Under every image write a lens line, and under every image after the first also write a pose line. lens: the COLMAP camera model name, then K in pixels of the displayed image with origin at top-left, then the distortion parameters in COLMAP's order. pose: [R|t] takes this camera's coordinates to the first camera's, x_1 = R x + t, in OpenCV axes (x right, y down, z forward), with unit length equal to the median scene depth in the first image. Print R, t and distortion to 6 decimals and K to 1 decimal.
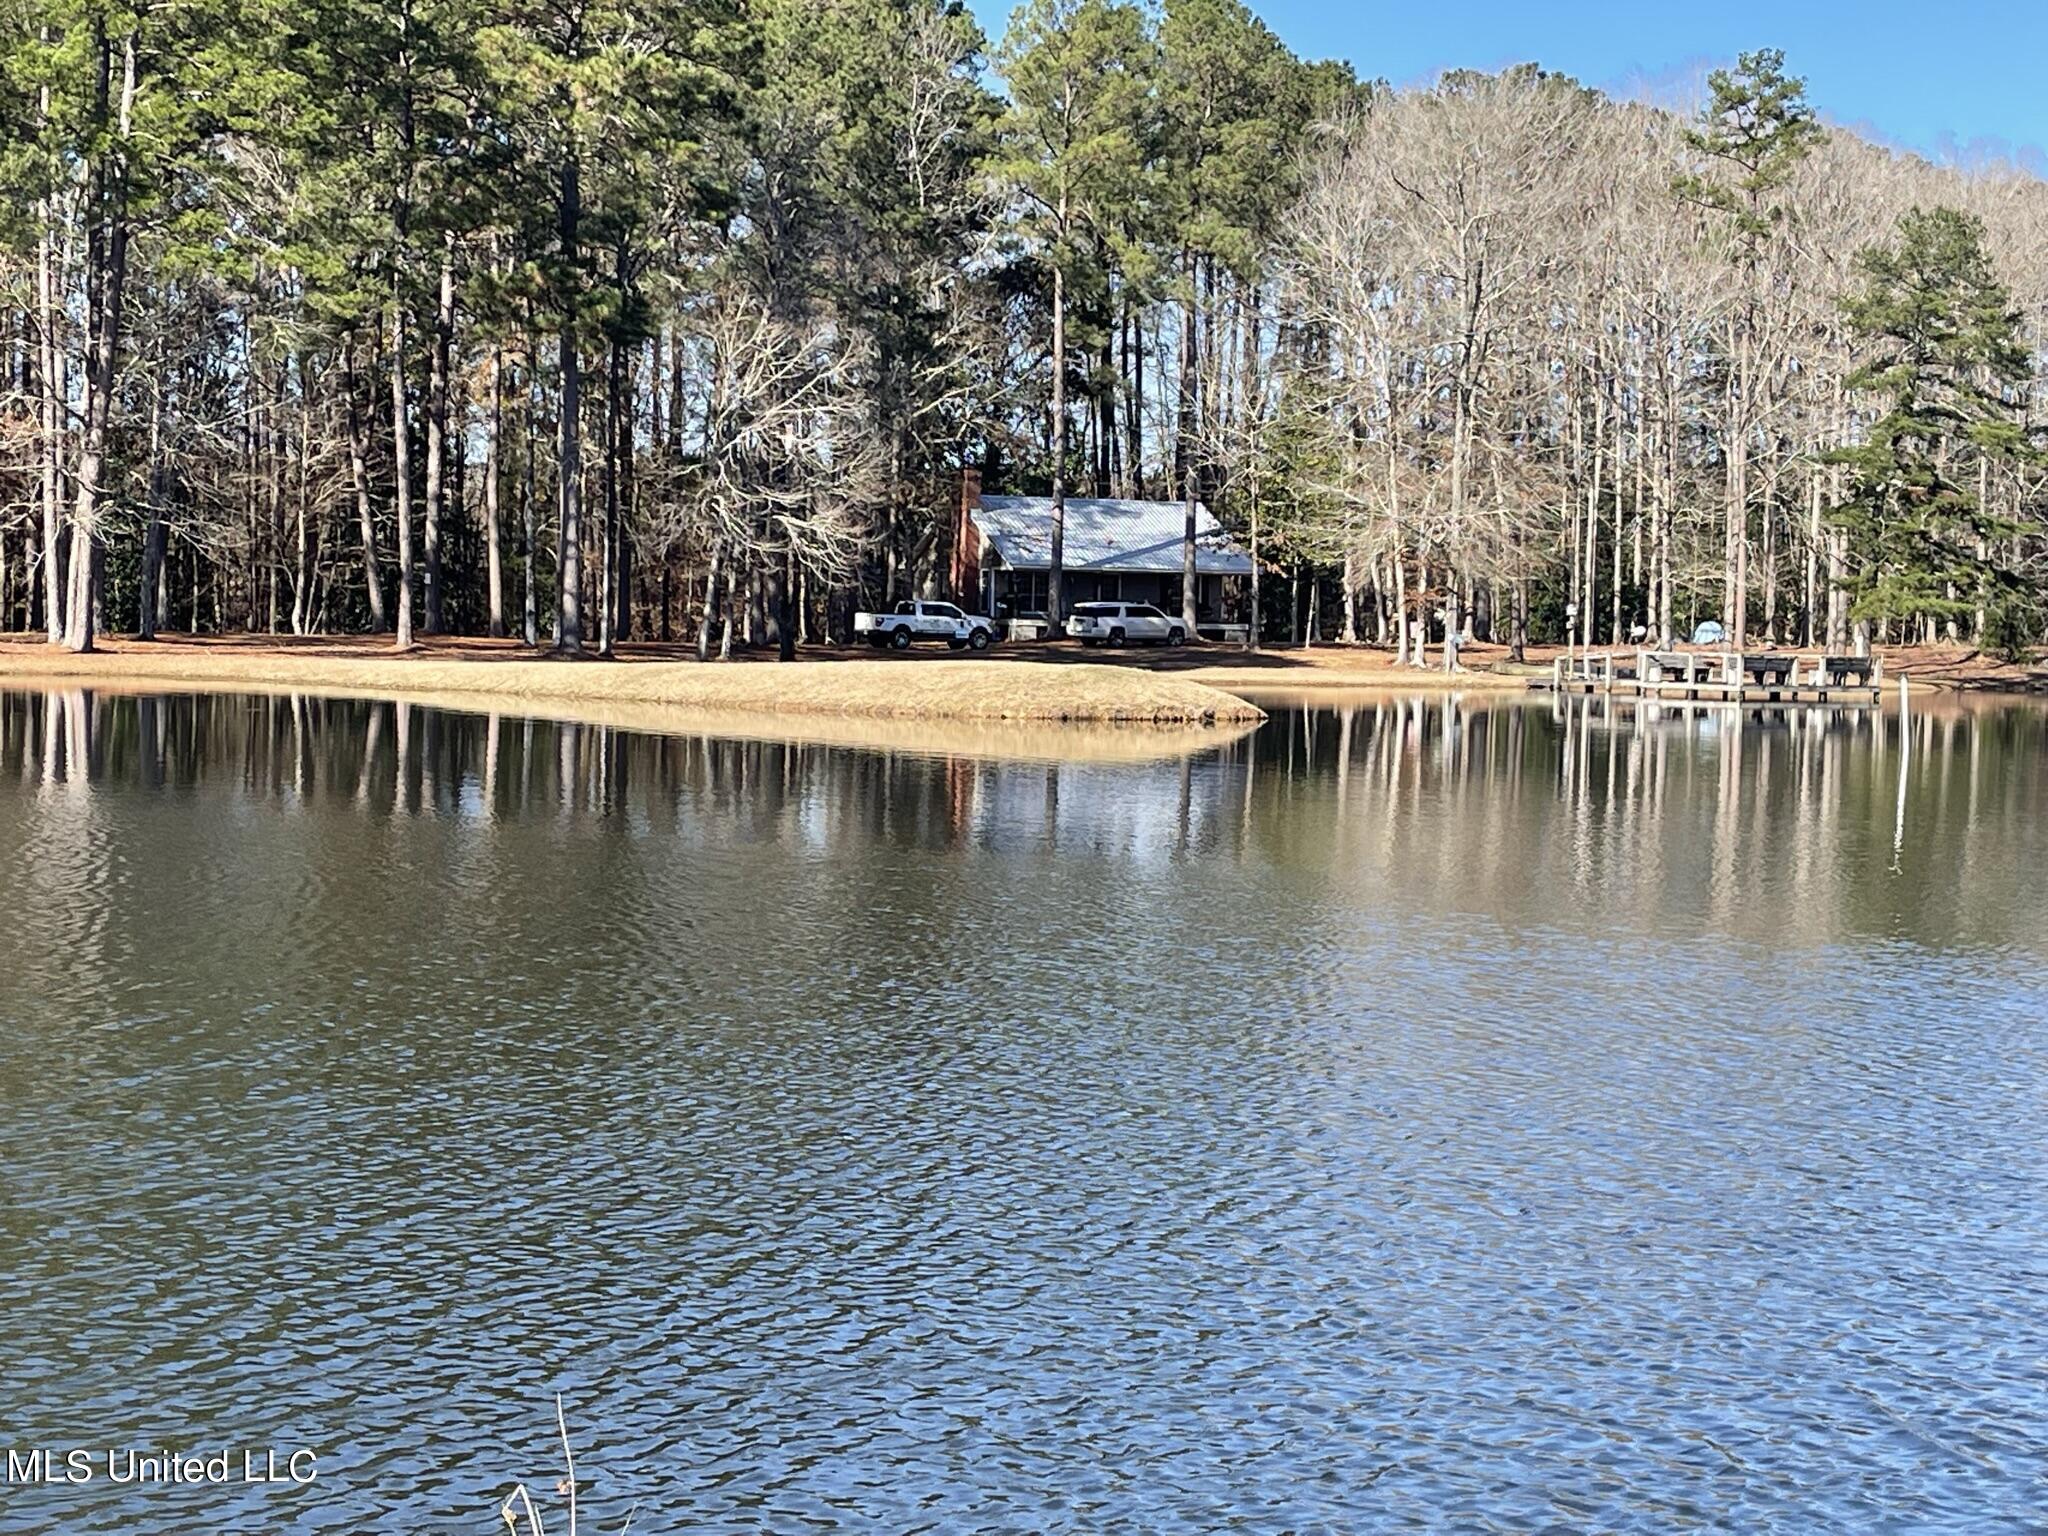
lens RADIAL K [[3704.8, 0, 1014.7], [0, 3704.8, 771.4], [0, 0, 1]] dist [0.137762, 0.000000]
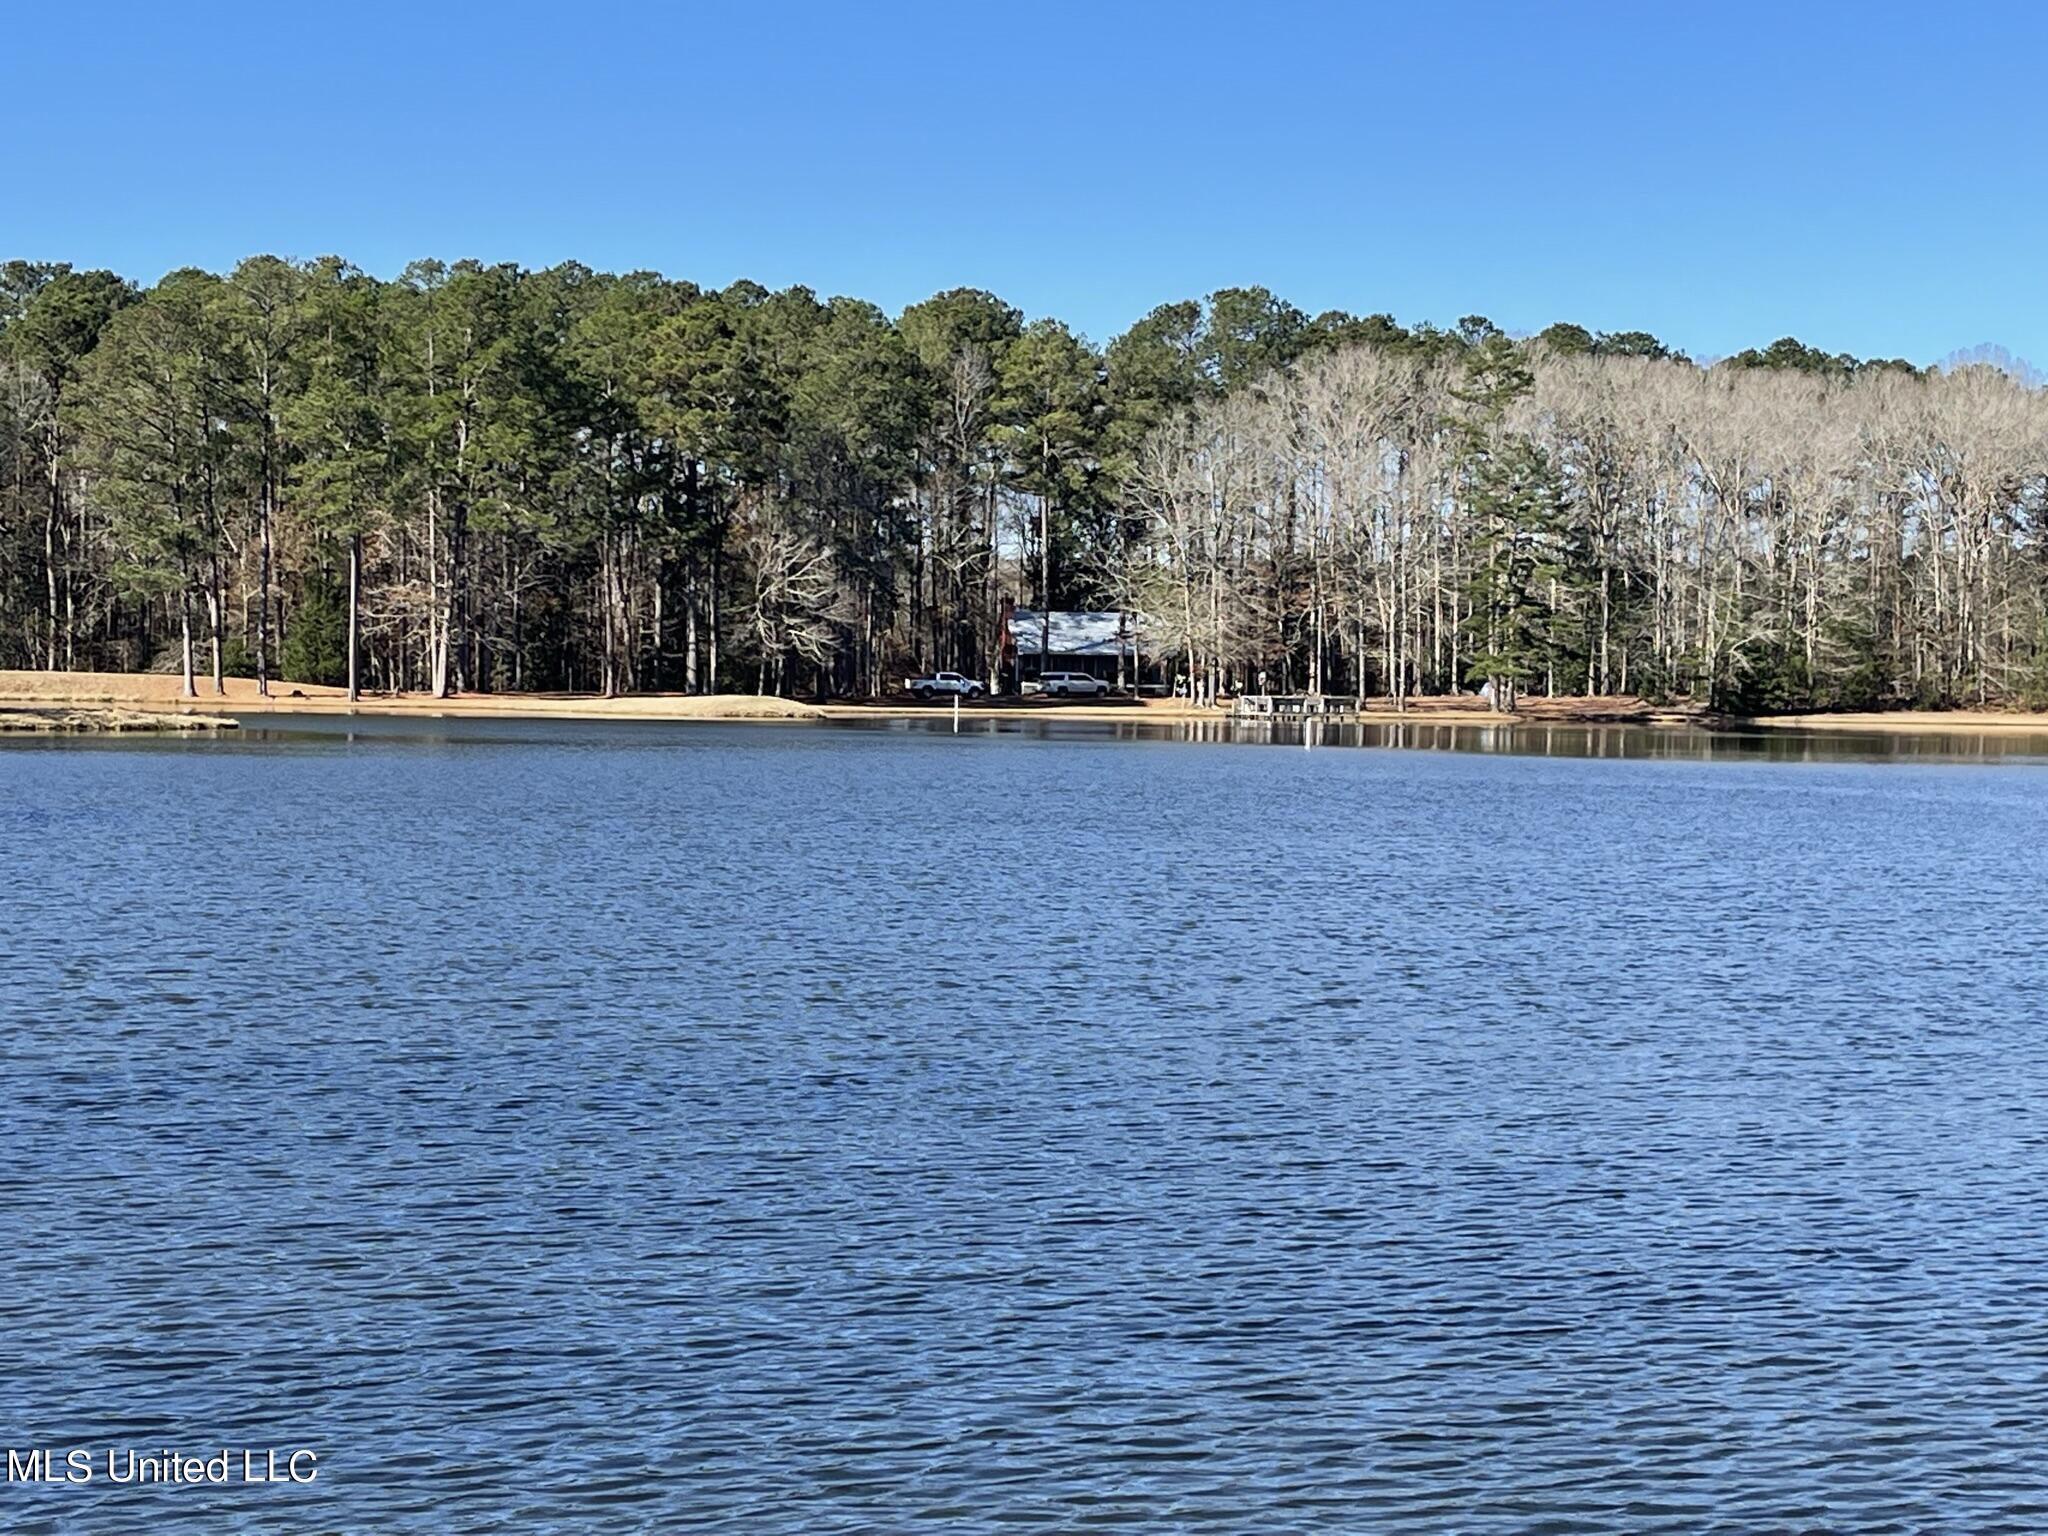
lens RADIAL K [[3704.8, 0, 1030.3], [0, 3704.8, 778.2], [0, 0, 1]] dist [0.137762, 0.000000]
pose [[0.978828, -0.002060, -0.204675, 0.391627], [-0.001882, 0.999817, -0.019061, 0.040868], [0.204677, 0.019042, 0.978644, -0.777242]]
